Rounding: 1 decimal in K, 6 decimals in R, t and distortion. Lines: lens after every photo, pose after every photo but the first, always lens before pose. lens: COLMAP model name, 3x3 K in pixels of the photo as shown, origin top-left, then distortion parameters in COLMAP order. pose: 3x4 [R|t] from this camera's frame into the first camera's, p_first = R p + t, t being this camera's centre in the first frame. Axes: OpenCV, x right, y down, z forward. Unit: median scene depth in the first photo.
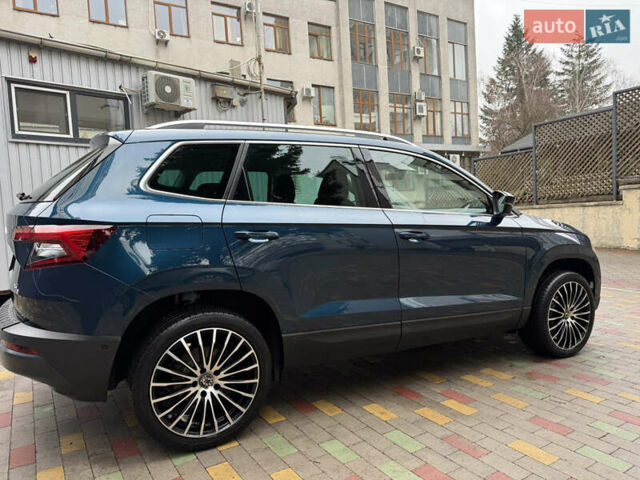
lens RADIAL K [[453.4, 0, 328.0], [0, 453.4, 239.5], [0, 0, 1]] dist [0.035300, -0.048239]
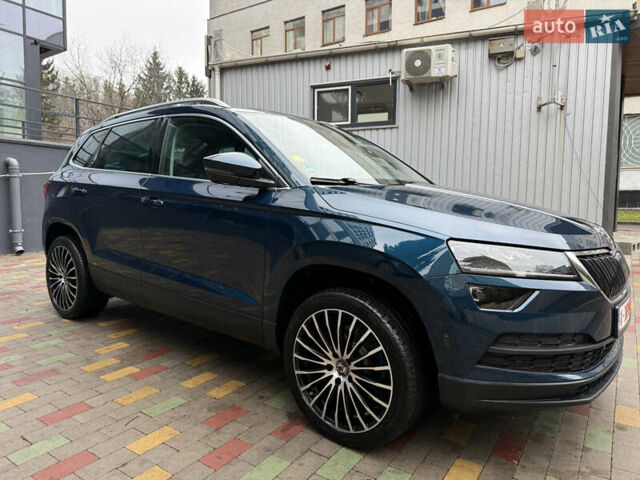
lens RADIAL K [[453.4, 0, 317.9], [0, 453.4, 245.4], [0, 0, 1]] dist [0.035300, -0.048239]
pose [[0.380314, 0.134509, -0.915024, 0.560695], [-0.080331, 0.990433, 0.112206, -0.023971], [0.921362, 0.030831, 0.387480, 0.423757]]
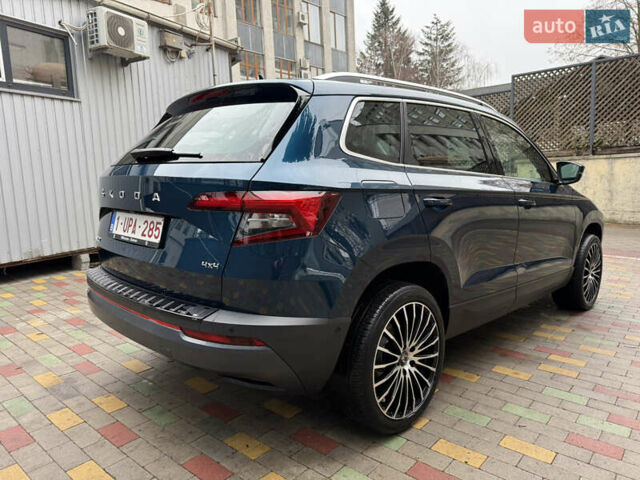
lens RADIAL K [[453.4, 0, 324.8], [0, 453.4, 235.8], [0, 0, 1]] dist [0.035300, -0.048239]
pose [[0.958902, -0.021549, 0.282919, -0.241005], [0.004316, 0.998104, 0.061392, 0.000345], [-0.283705, -0.057648, 0.957177, 0.058593]]
